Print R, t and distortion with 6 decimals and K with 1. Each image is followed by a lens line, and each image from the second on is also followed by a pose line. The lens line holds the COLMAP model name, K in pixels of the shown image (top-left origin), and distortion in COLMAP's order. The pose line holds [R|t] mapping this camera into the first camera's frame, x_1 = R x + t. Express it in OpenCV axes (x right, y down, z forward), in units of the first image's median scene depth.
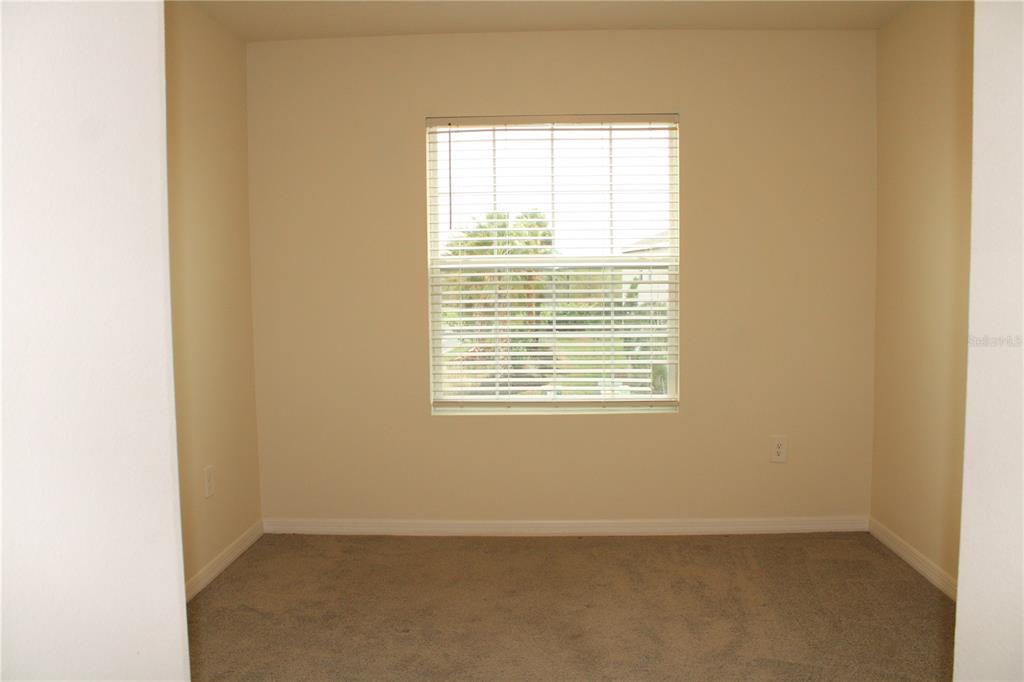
lens RADIAL K [[551.6, 0, 500.8], [0, 551.6, 312.2], [0, 0, 1]] dist [-0.003834, -0.000641]
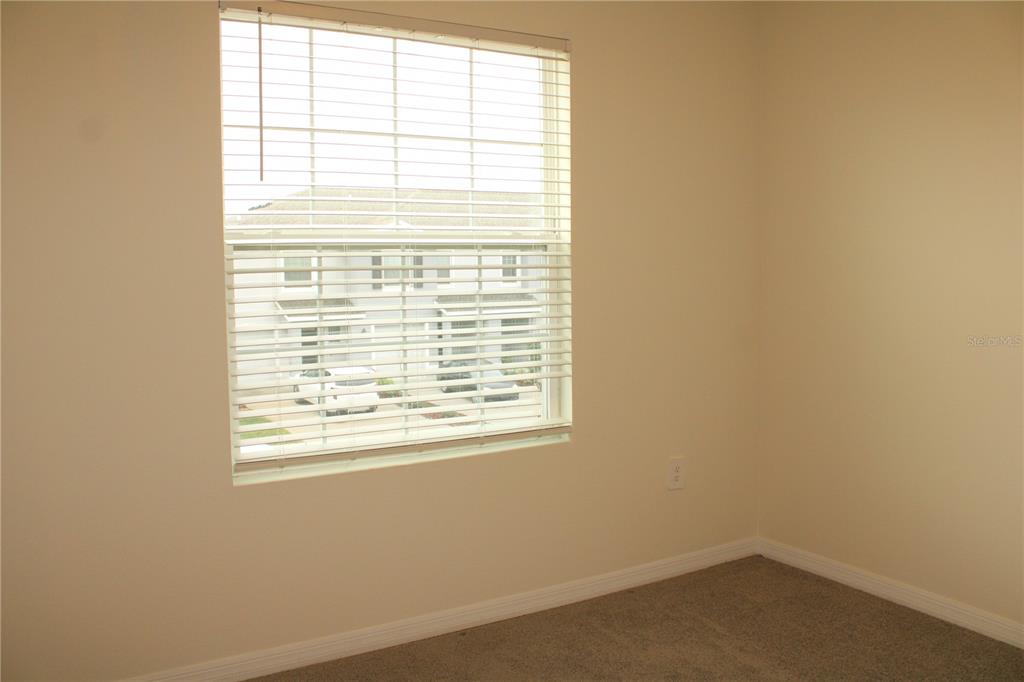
lens RADIAL K [[878.5, 0, 519.4], [0, 878.5, 333.9], [0, 0, 1]] dist [-0.045846, 0.025844]
pose [[0.858771, -0.037980, 0.510950, -0.345120], [0.027689, 0.999232, 0.027736, 0.001499], [-0.511611, -0.009671, 0.859163, 0.012299]]
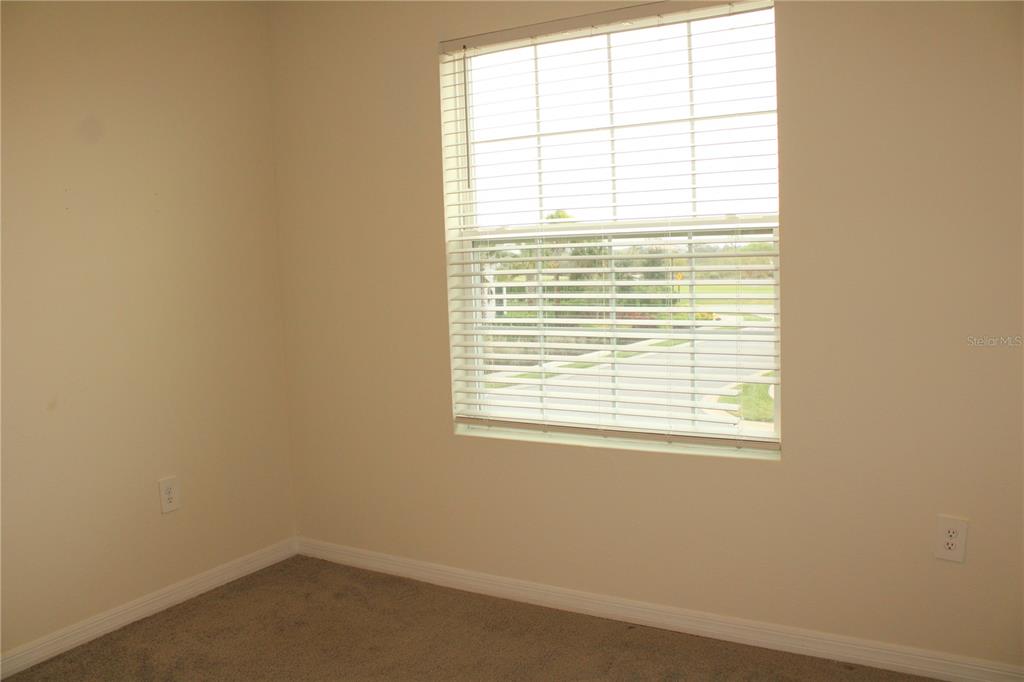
lens RADIAL K [[878.5, 0, 518.2], [0, 878.5, 338.7], [0, 0, 1]] dist [-0.045846, 0.025844]
pose [[0.875068, 0.029457, -0.483102, 0.541765], [-0.006710, 0.998789, 0.048746, -0.004528], [0.483953, -0.039414, 0.874206, -0.016491]]
